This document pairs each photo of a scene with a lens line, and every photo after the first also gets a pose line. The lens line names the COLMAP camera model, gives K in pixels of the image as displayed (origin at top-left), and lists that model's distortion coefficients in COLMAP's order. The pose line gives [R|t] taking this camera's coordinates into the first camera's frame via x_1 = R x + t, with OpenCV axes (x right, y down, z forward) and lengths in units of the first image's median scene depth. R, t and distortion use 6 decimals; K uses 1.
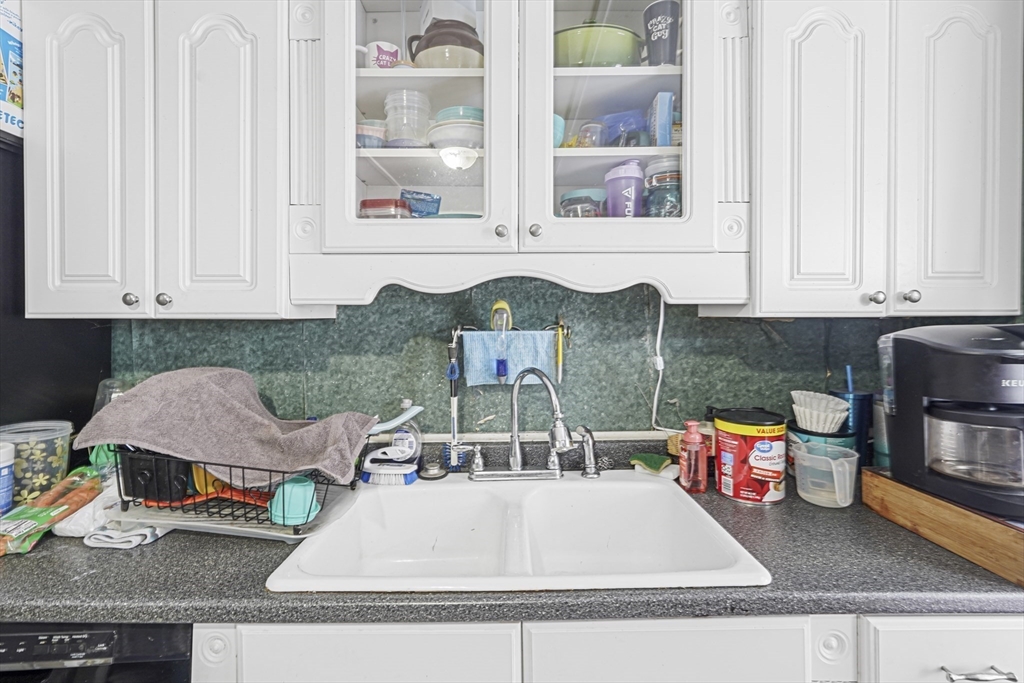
lens RADIAL K [[471.7, 0, 504.6], [0, 471.7, 321.2], [0, 0, 1]] dist [-0.000572, 0.000626]
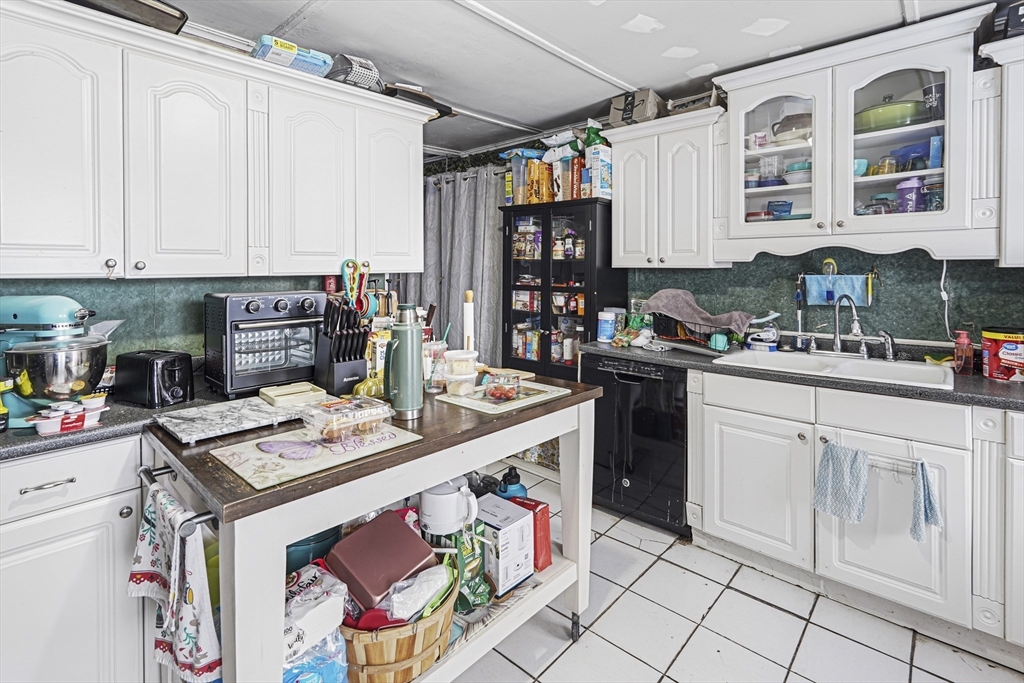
lens RADIAL K [[482.8, 0, 513.4], [0, 482.8, 270.6], [0, 0, 1]] dist [-0.002098, 0.000380]
pose [[0.746948, 0.003944, -0.664871, 0.329839], [-0.003659, 0.999992, 0.001820, 0.005578], [0.664872, 0.001073, 0.746956, -1.225204]]
